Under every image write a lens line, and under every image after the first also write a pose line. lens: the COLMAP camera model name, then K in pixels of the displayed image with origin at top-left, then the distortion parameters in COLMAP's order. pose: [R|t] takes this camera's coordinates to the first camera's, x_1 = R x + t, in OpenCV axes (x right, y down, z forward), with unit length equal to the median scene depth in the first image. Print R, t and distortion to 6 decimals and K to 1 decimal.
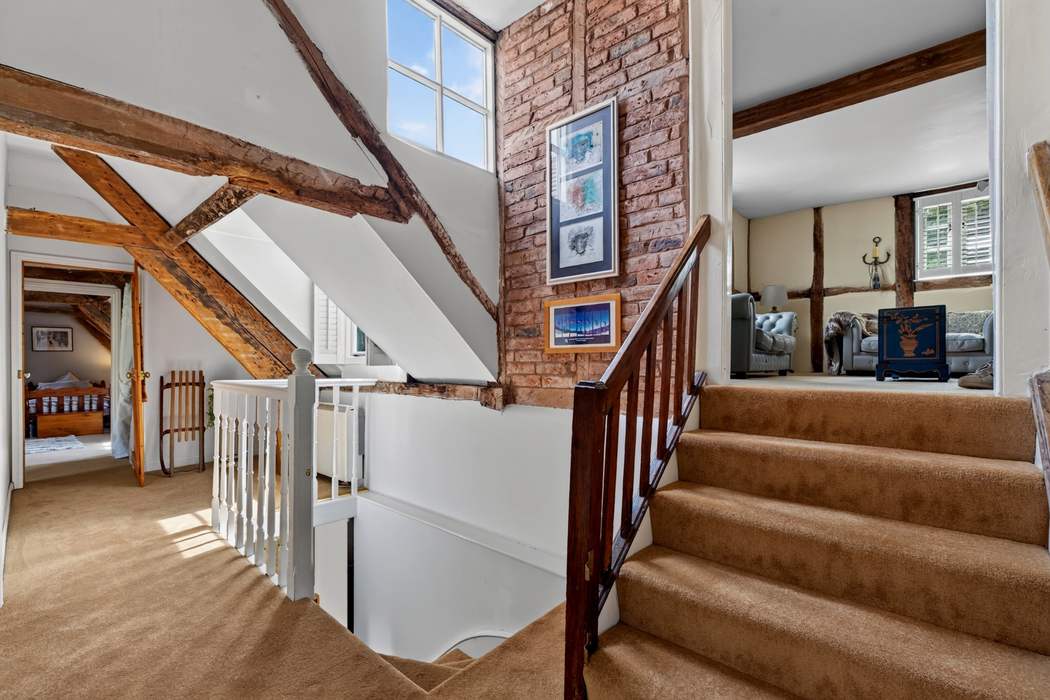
lens RADIAL K [[464.7, 0, 524.8], [0, 464.7, 356.6], [0, 0, 1]] dist [-0.001673, -0.000160]
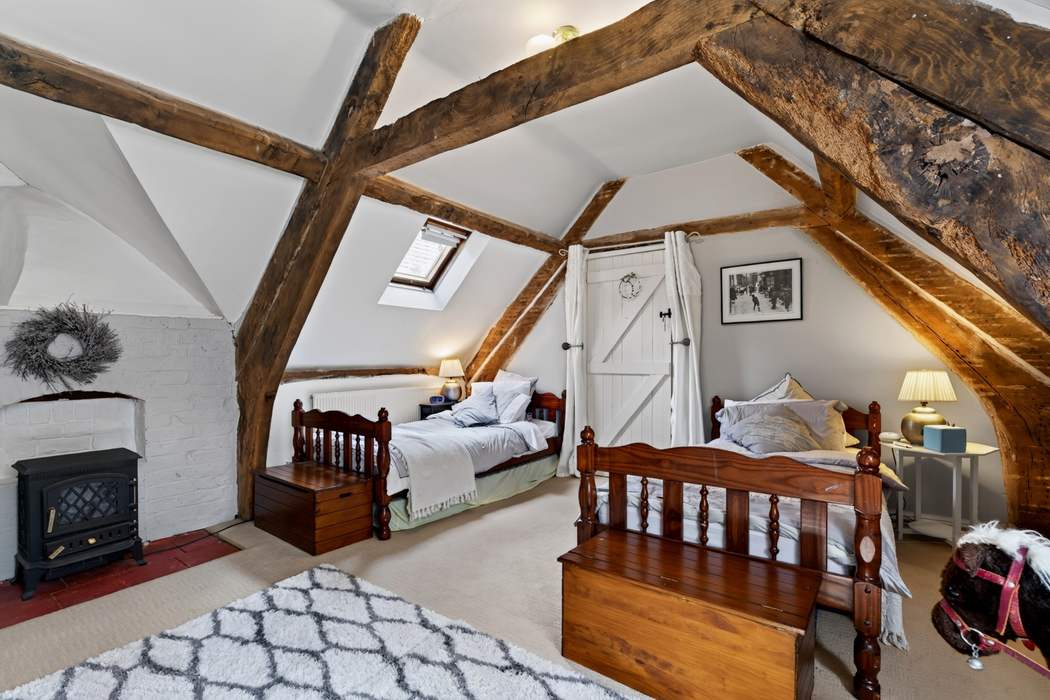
lens RADIAL K [[464.7, 0, 524.1], [0, 464.7, 358.1], [0, 0, 1]] dist [-0.001673, -0.000160]
pose [[0.128261, -0.001161, -0.991740, -0.643237], [0.007608, 0.999971, -0.000187, 0.018995], [0.991711, -0.007521, 0.128266, 0.744716]]
